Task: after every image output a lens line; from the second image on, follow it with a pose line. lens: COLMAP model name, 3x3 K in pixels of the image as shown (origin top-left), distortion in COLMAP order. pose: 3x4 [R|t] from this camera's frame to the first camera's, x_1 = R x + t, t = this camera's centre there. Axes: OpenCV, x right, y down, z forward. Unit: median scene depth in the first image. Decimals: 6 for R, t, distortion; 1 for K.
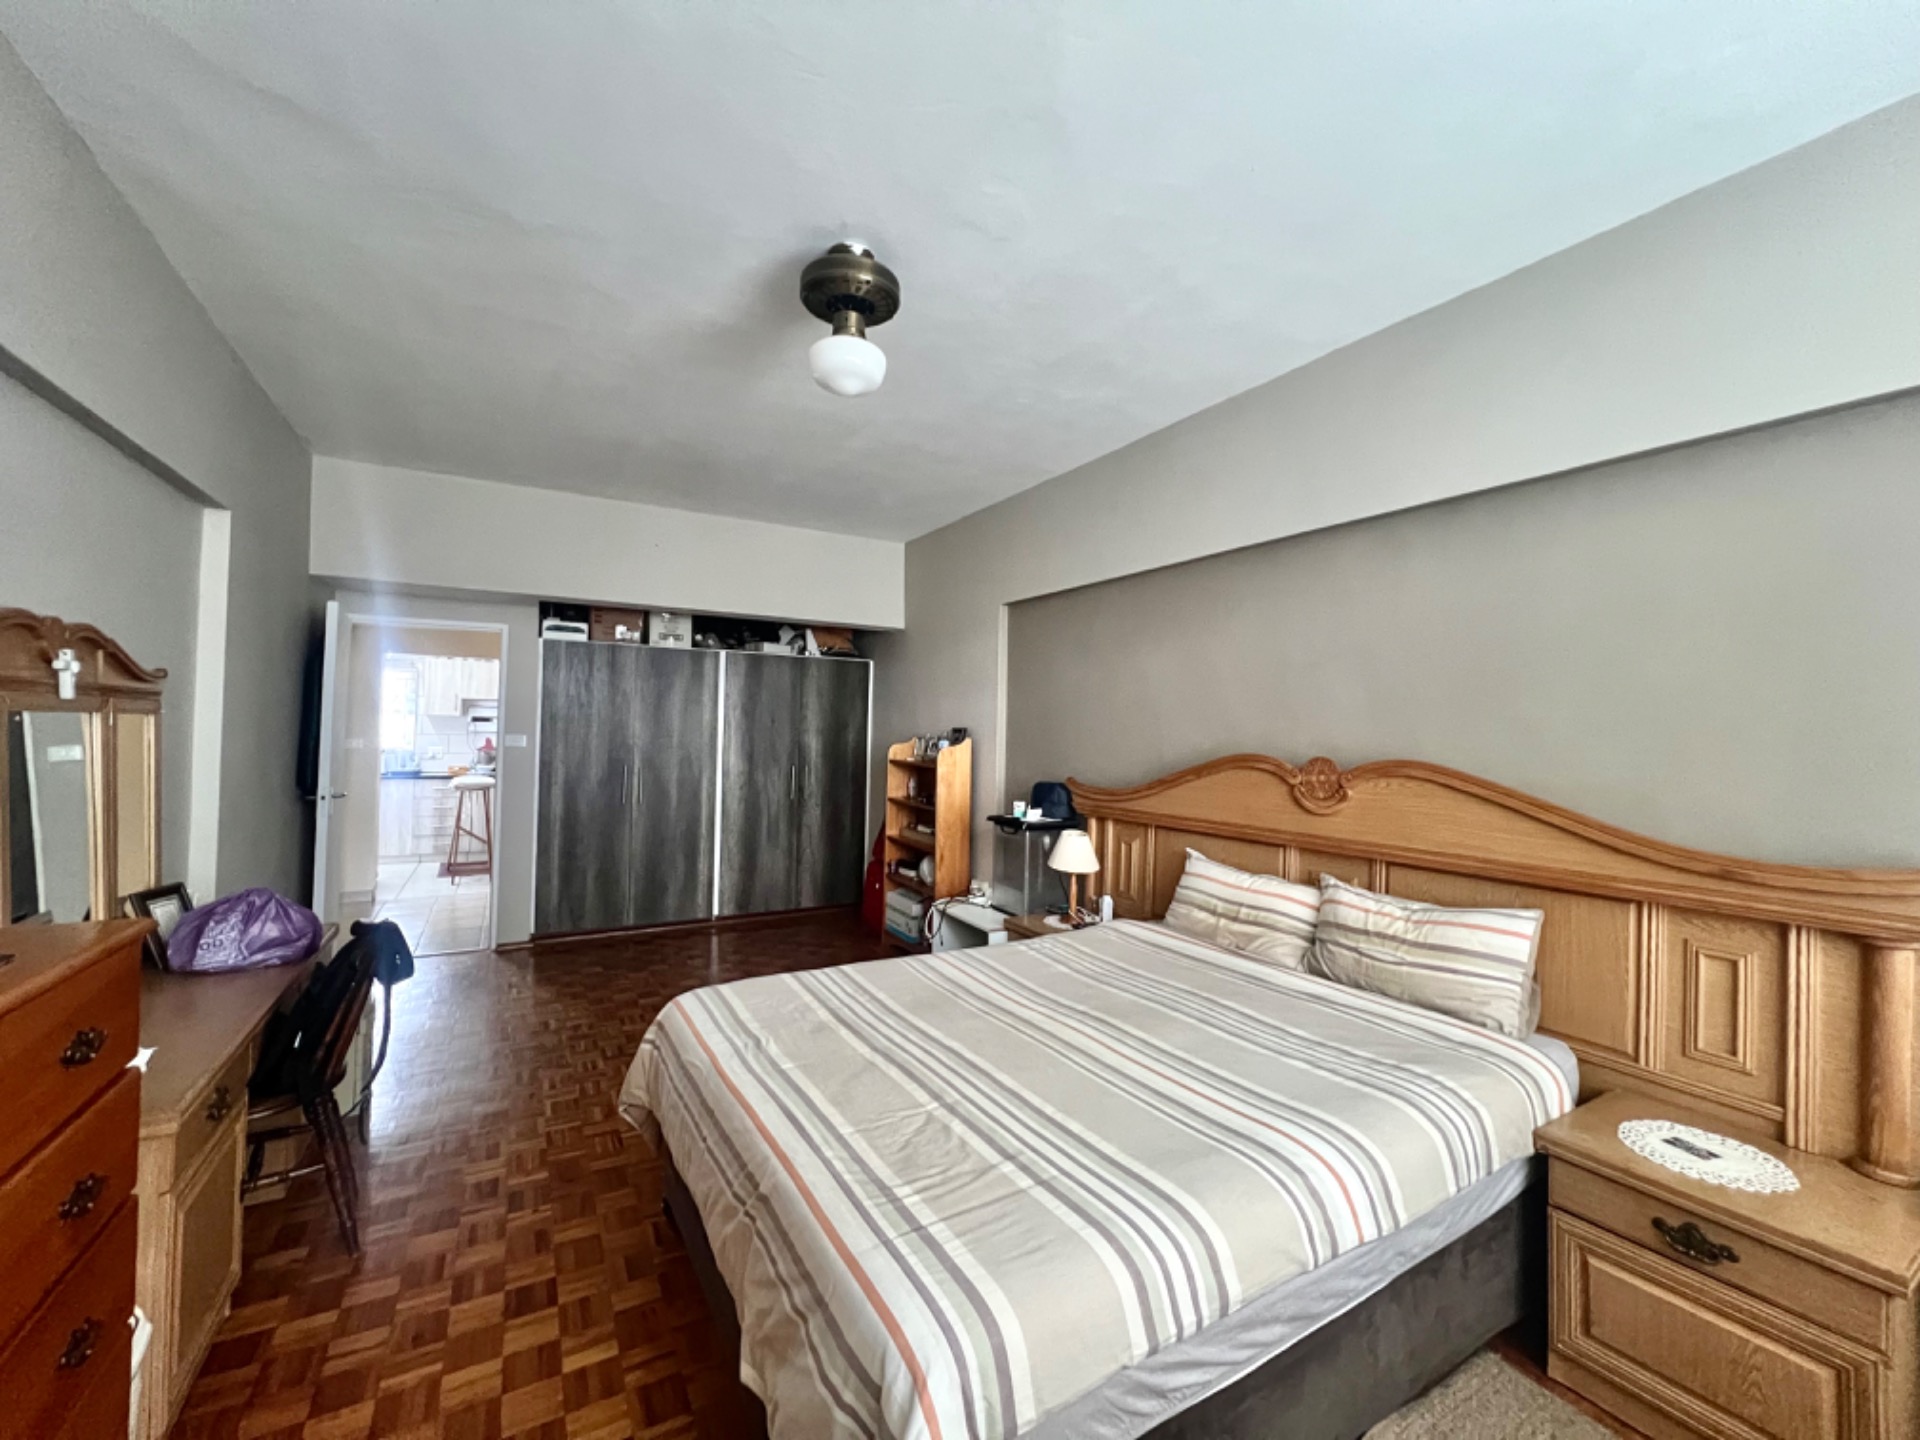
lens RADIAL K [[770.9, 0, 953.3], [0, 770.9, 727.6], [0, 0, 1]] dist [-0.004207, 0.001571]
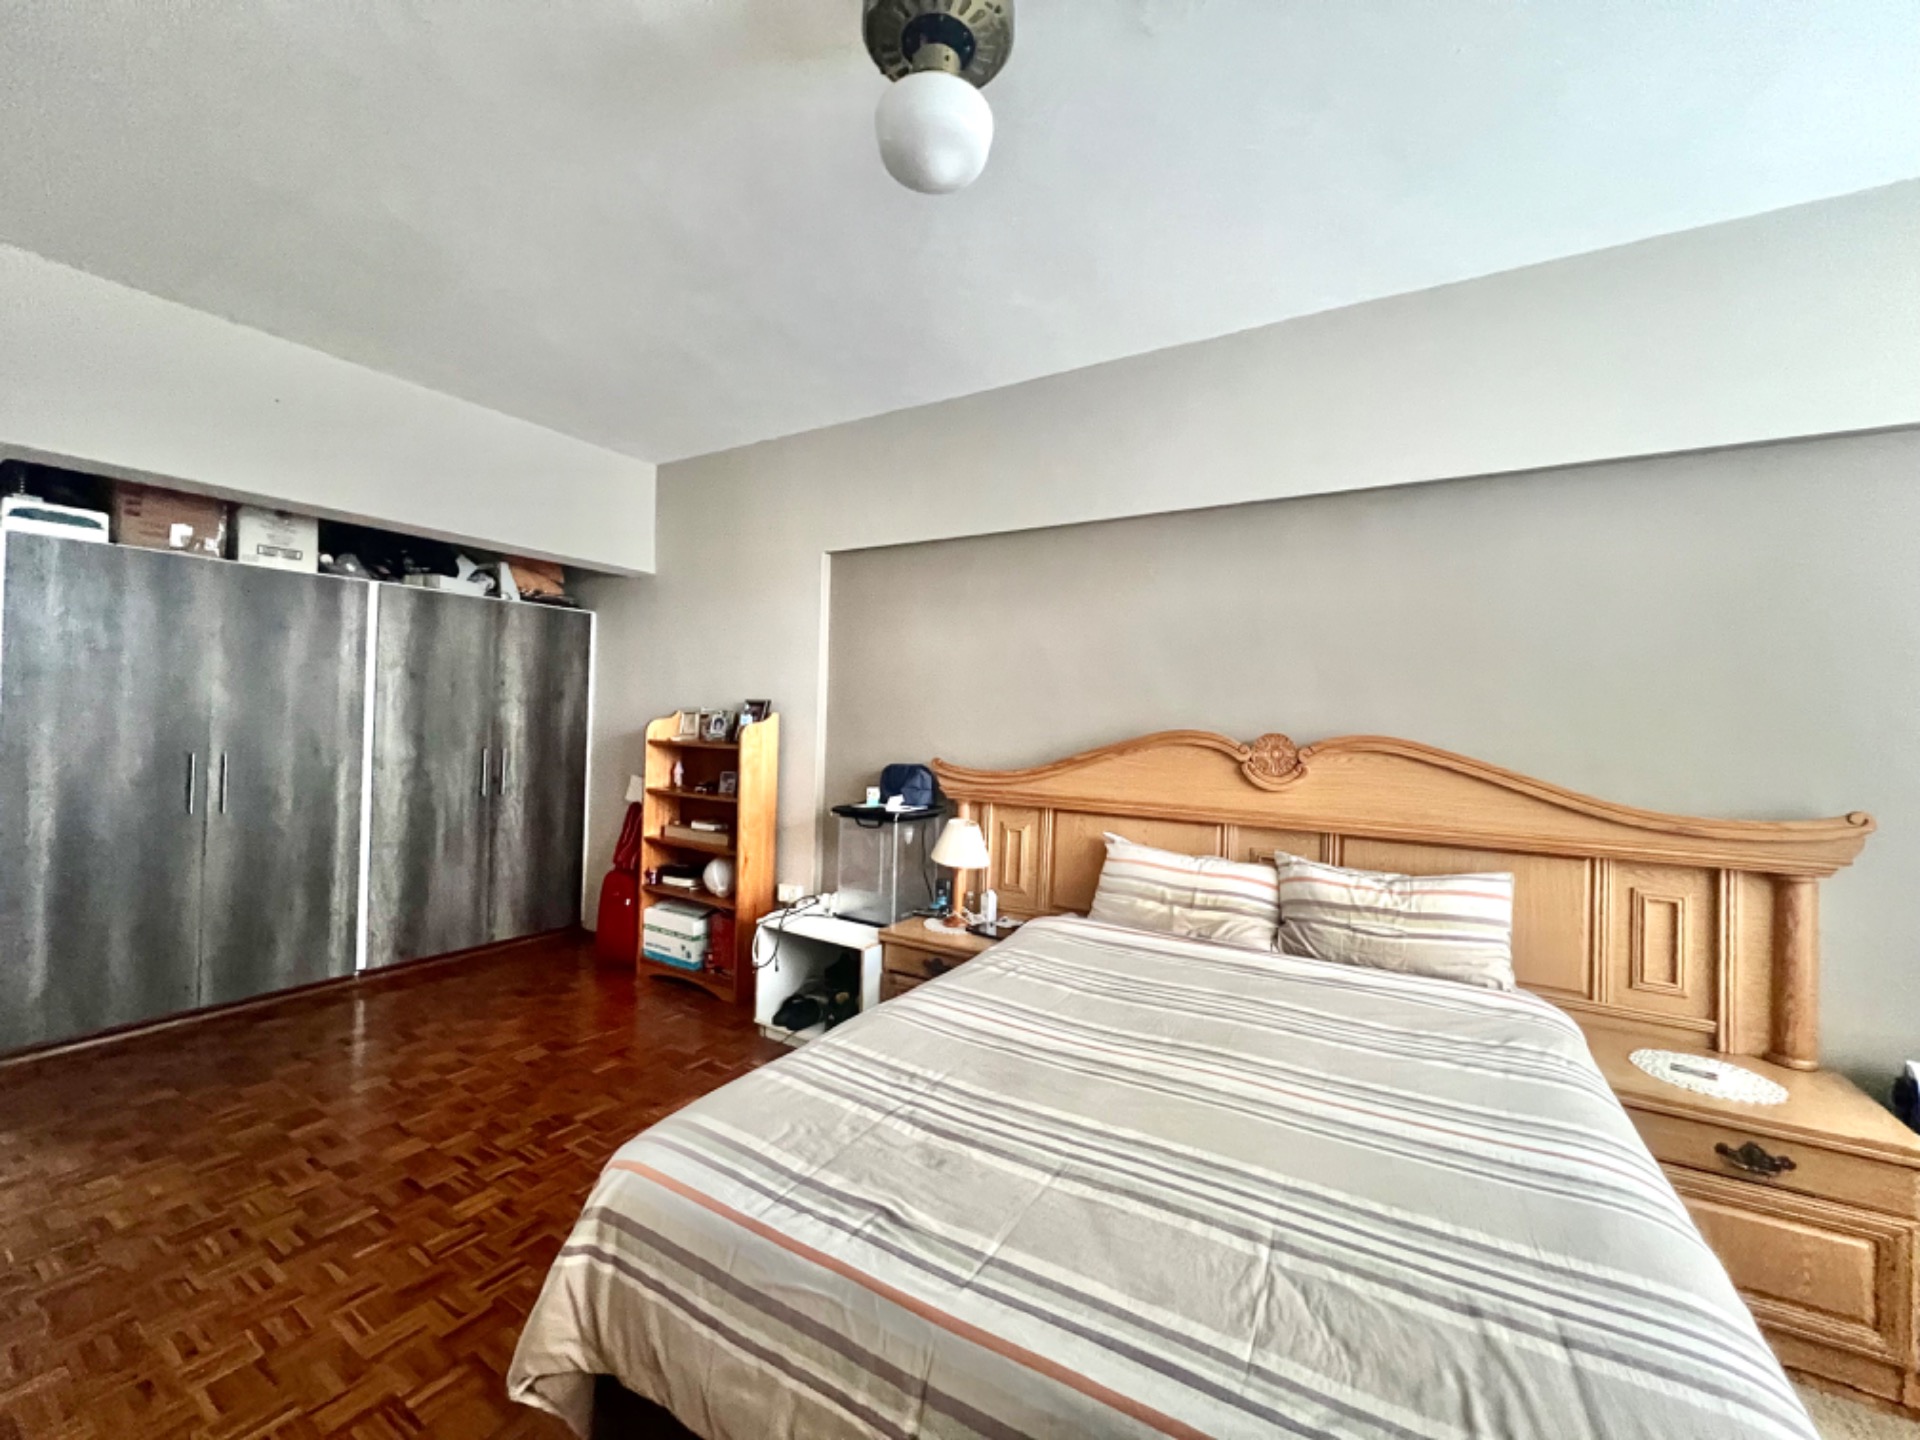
lens RADIAL K [[770.9, 0, 958.0], [0, 770.9, 727.6], [0, 0, 1]] dist [-0.004207, 0.001571]
pose [[0.881776, -0.000056, 0.471668, -0.351863], [-0.012687, 0.999635, 0.023837, 0.013660], [-0.471498, -0.027003, 0.881454, 0.334485]]
